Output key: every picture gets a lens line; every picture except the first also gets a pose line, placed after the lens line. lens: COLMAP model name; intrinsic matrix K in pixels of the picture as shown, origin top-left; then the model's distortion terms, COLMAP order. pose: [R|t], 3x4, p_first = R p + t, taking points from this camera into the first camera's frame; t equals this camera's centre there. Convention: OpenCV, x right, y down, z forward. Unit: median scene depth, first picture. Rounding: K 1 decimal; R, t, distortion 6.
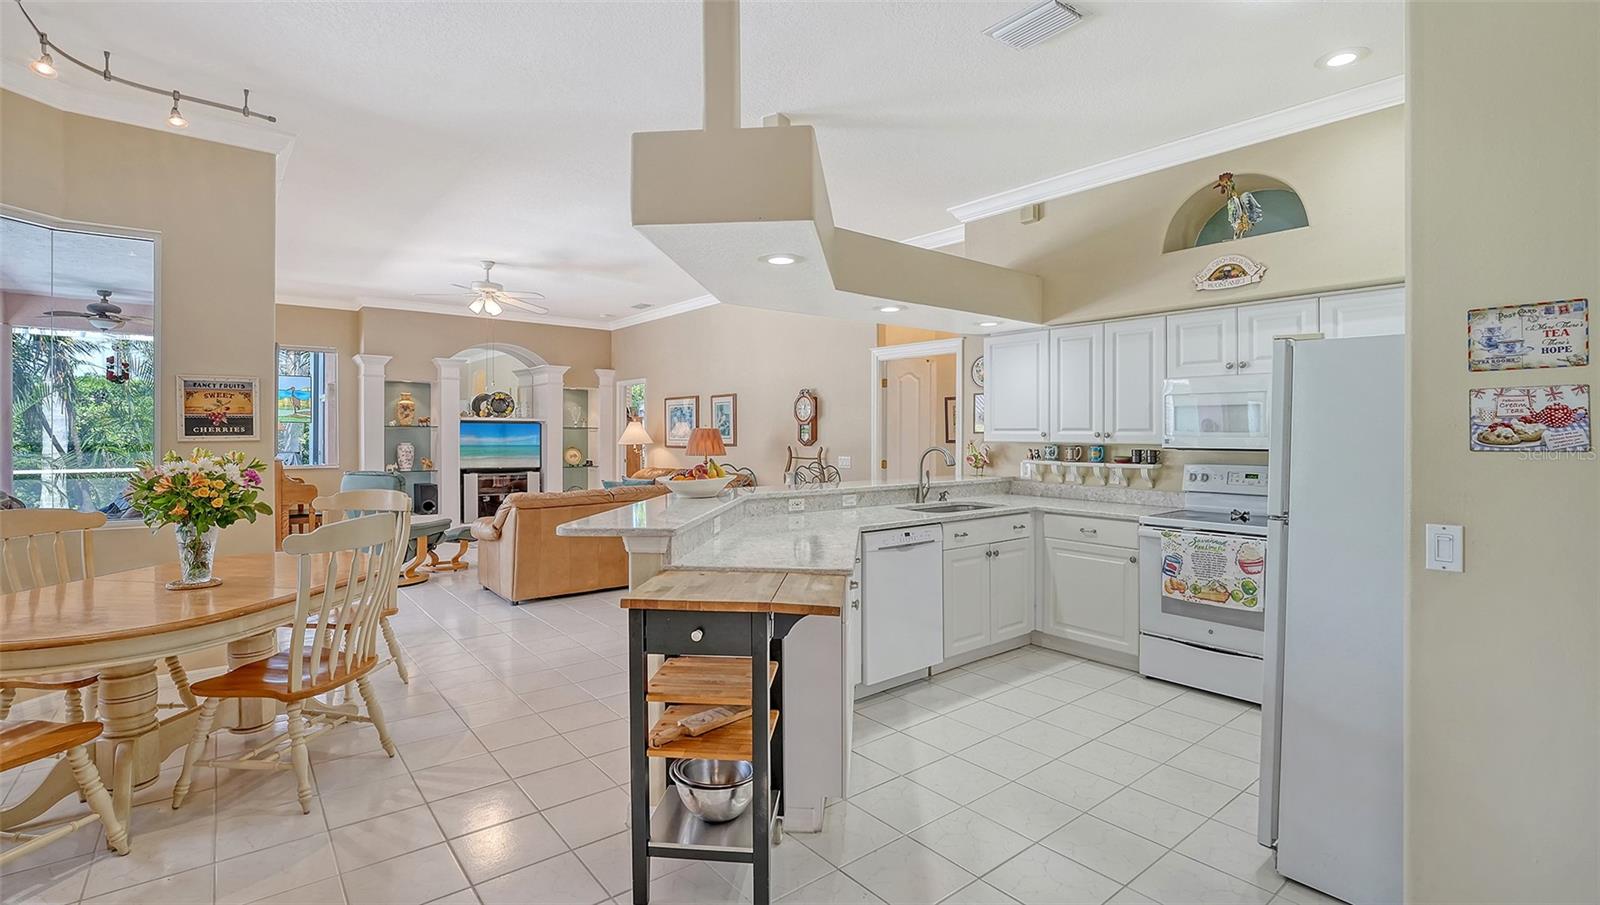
lens RADIAL K [[720.0, 0, 797.4], [0, 720.0, 438.1], [0, 0, 1]] dist [-0.002507, -0.000753]
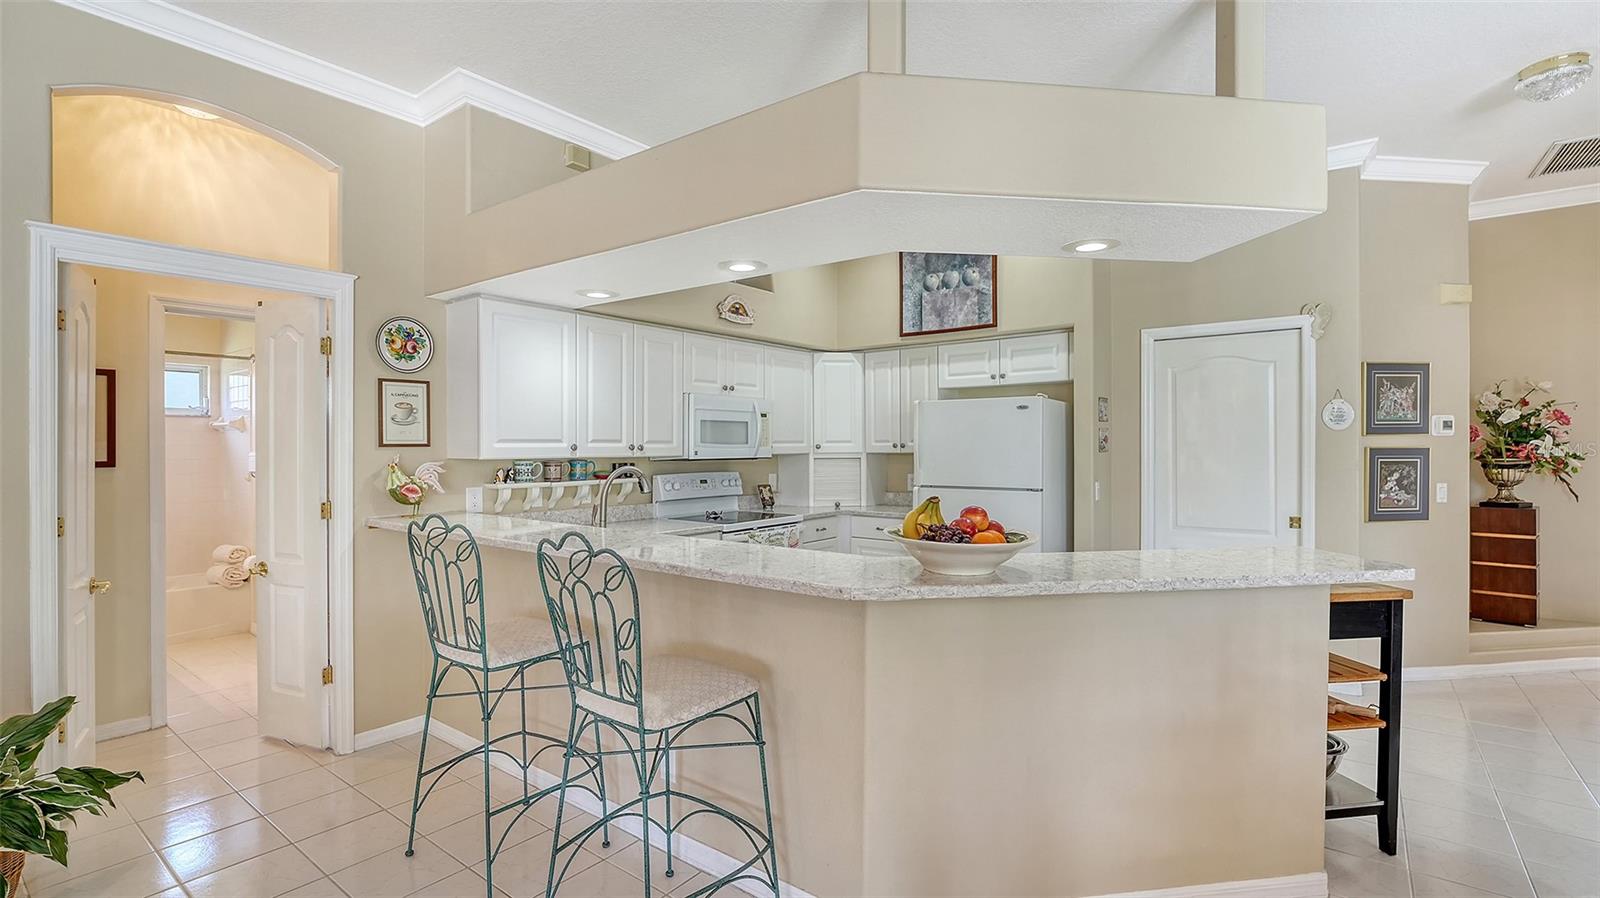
lens RADIAL K [[723.9, 0, 800.0], [0, 723.9, 449.0], [0, 0, 1]] dist [-0.023789, 0.000364]
pose [[-0.243860, -0.007050, 0.969785, -0.459992], [0.006631, 0.999938, 0.008936, -0.008231], [-0.969788, 0.008609, -0.243799, 0.941259]]
